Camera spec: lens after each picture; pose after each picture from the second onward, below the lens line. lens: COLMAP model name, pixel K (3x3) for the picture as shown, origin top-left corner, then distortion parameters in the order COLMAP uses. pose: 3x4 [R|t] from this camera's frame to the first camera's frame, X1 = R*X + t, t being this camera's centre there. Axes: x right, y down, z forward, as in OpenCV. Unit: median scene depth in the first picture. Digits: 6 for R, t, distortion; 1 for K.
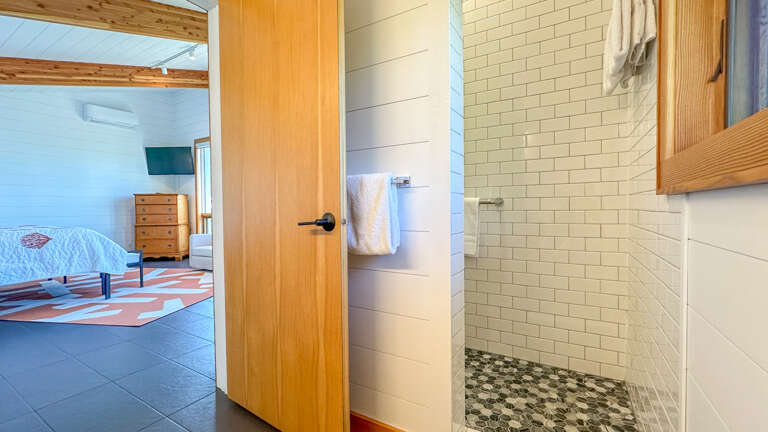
lens RADIAL K [[319.6, 0, 383.5], [0, 319.6, 216.0], [0, 0, 1]] dist [0.000325, 0.000144]
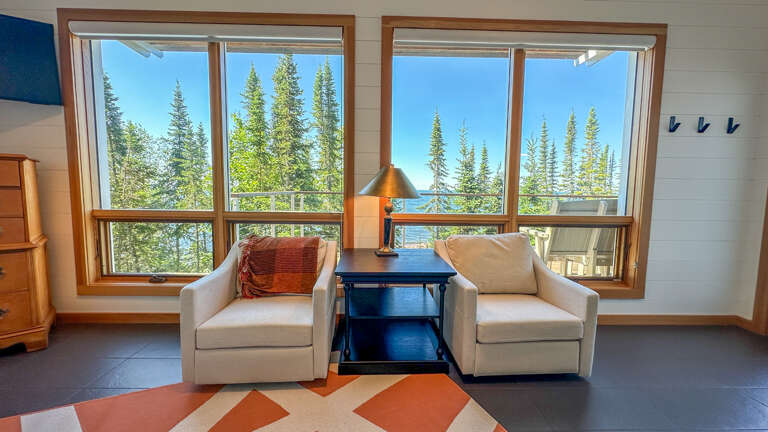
lens RADIAL K [[319.6, 0, 384.0], [0, 319.6, 214.6], [0, 0, 1]] dist [0.000325, 0.000144]
pose [[0.843417, -0.037699, 0.535935, -0.483239], [0.002861, 0.997836, 0.065687, -0.028134], [-0.537252, -0.053868, 0.841700, 0.484488]]
